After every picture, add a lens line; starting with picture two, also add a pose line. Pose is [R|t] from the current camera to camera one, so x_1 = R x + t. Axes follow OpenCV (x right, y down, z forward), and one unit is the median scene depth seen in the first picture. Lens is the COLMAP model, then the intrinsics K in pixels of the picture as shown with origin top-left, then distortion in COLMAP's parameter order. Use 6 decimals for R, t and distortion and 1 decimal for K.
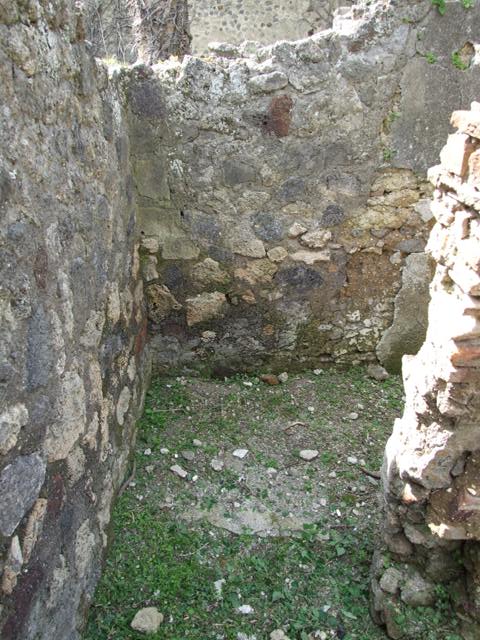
lens RADIAL K [[506.0, 0, 239.1], [0, 506.0, 296.9], [0, 0, 1]] dist [-0.066528, 0.061438]
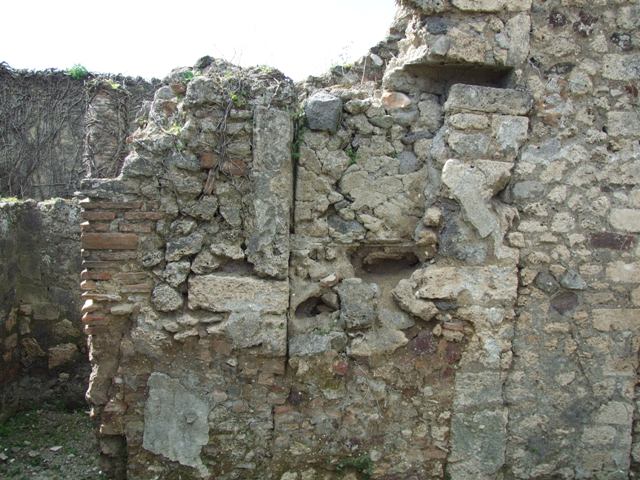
lens RADIAL K [[506.0, 0, 322.5], [0, 506.0, 225.9], [0, 0, 1]] dist [-0.066528, 0.061438]
pose [[0.990961, 0.029655, 0.130828, 0.542854], [0.023665, 0.921317, -0.388091, 0.287792], [-0.132043, 0.387679, 0.912288, -0.633487]]
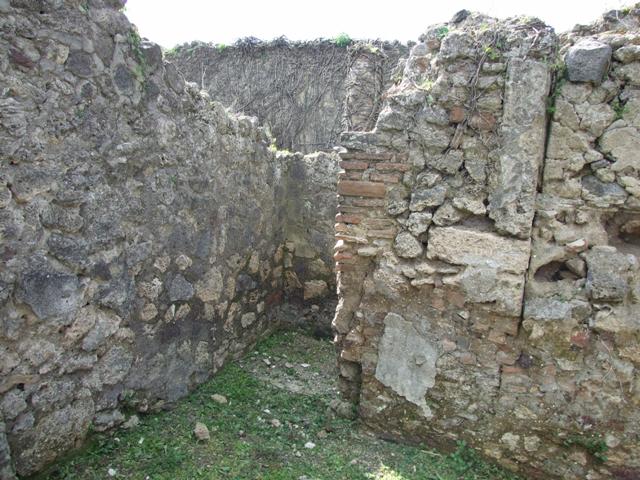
lens RADIAL K [[506.0, 0, 322.5], [0, 506.0, 225.9], [0, 0, 1]] dist [-0.066528, 0.061438]
pose [[0.937351, 0.114908, -0.328890, 0.549314], [-0.212713, 0.936413, -0.279077, 0.324721], [0.275909, 0.331552, 0.902190, -0.656549]]
